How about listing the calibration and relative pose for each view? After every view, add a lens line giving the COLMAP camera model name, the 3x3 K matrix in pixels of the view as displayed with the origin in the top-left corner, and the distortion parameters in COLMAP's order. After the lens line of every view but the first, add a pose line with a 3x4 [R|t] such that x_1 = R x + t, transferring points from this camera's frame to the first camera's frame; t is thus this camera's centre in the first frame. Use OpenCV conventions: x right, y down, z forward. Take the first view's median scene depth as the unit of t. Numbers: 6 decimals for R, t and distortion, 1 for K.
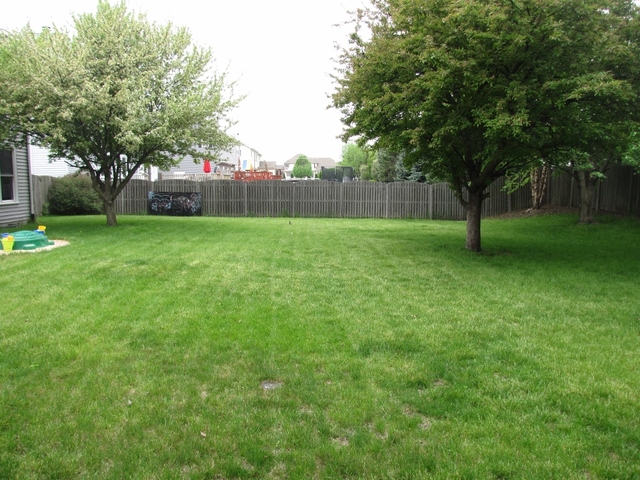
lens RADIAL K [[529.0, 0, 320.0], [0, 529.0, 240.0], [0, 0, 1]] dist [-0.105424, 0.008608]
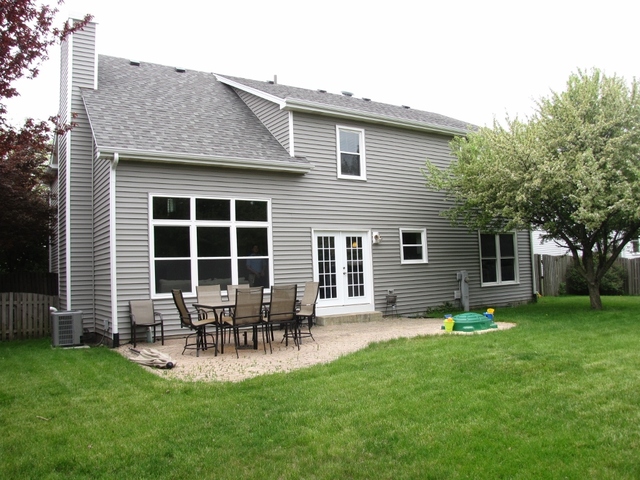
lens RADIAL K [[529.0, 0, 320.0], [0, 529.0, 240.0], [0, 0, 1]] dist [-0.105424, 0.008608]
pose [[0.534033, -0.069689, -0.842587, 0.138028], [-0.056345, 0.991448, -0.117712, -0.017918], [0.843584, 0.110338, 0.525539, 0.123899]]
